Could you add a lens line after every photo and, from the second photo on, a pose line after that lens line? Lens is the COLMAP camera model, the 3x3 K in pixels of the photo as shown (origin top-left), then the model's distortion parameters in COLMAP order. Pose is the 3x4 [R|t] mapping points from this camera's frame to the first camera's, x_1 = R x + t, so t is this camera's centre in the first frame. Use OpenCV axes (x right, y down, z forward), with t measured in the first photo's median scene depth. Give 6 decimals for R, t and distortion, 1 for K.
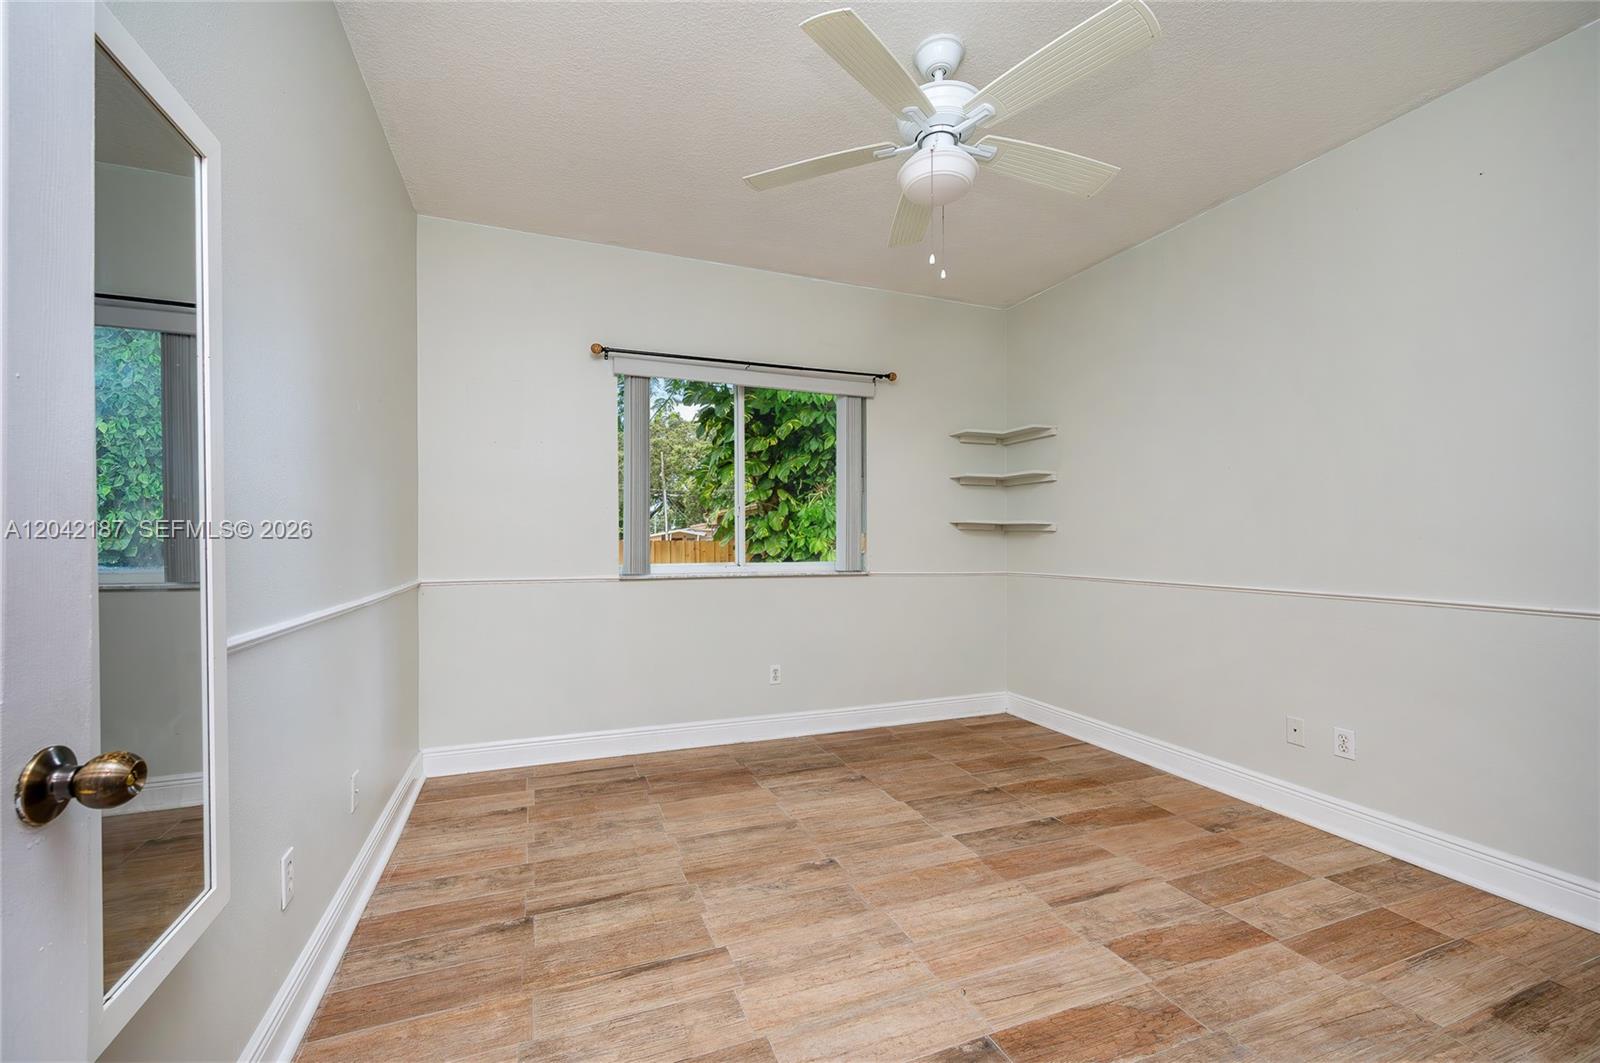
lens RADIAL K [[645.0, 0, 801.8], [0, 645.0, 536.5], [0, 0, 1]] dist [-0.000868, -0.000033]
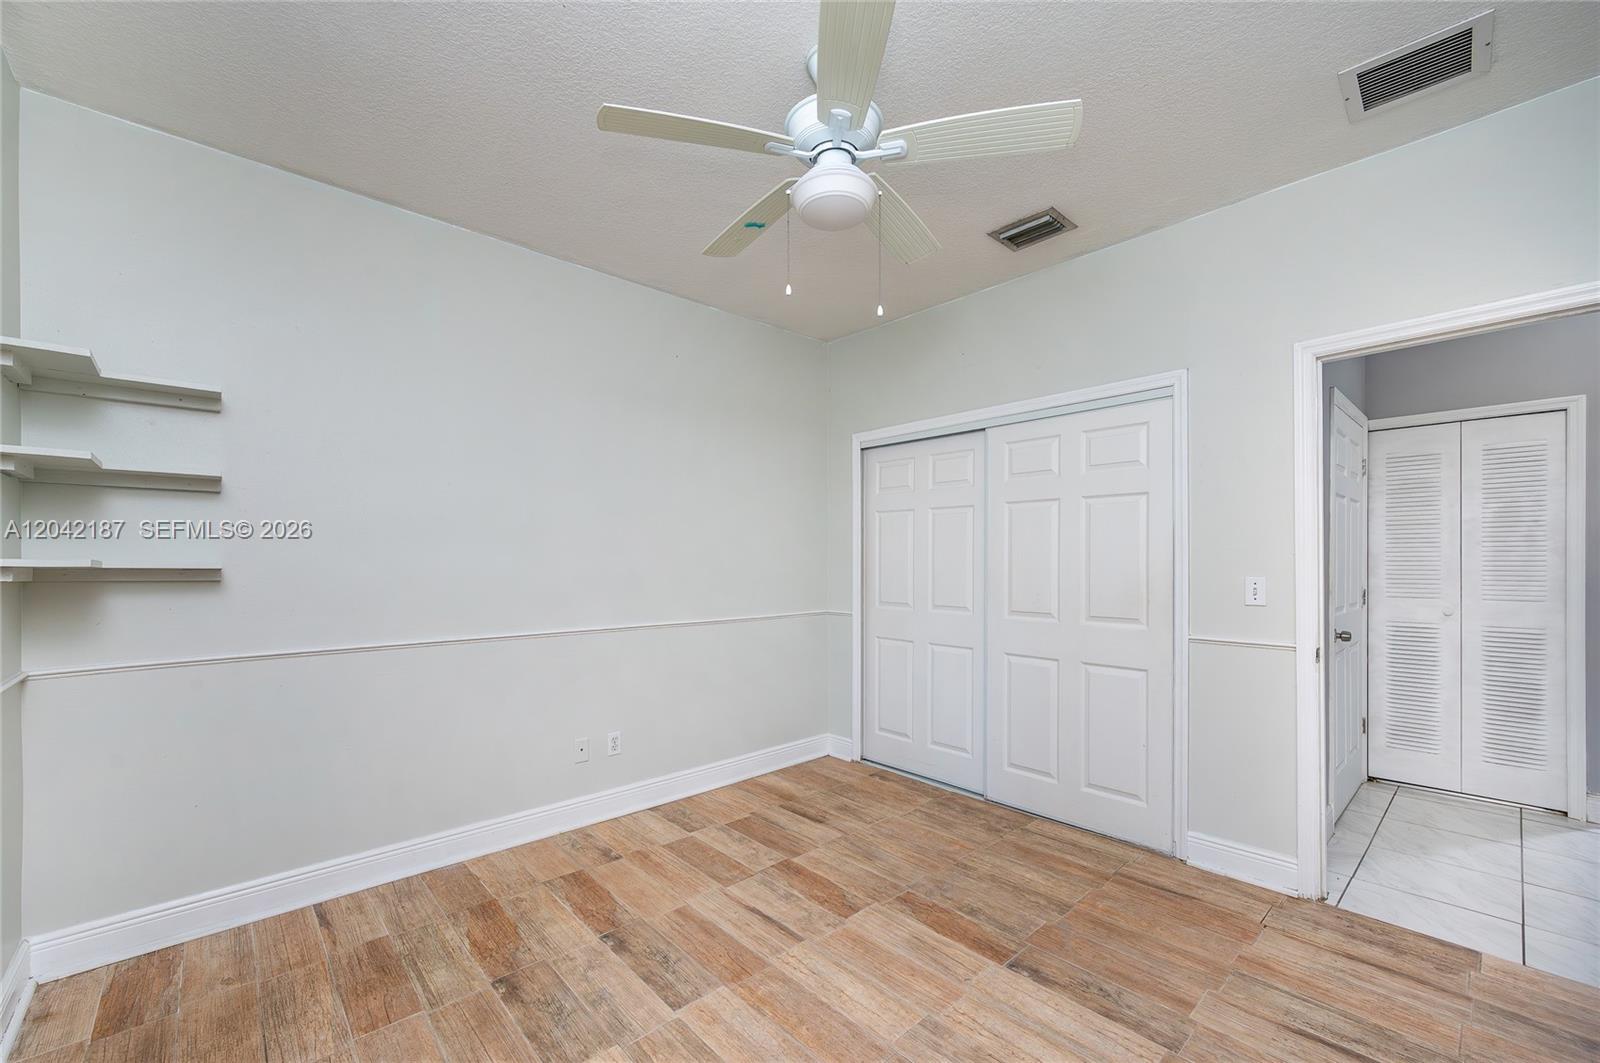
lens RADIAL K [[645.0, 0, 797.3], [0, 645.0, 542.5], [0, 0, 1]] dist [-0.000868, -0.000033]
pose [[-0.343075, 0.026596, 0.938931, -0.516113], [-0.003215, 0.999560, -0.029489, -0.044185], [-0.939303, -0.013135, -0.342838, 1.134169]]
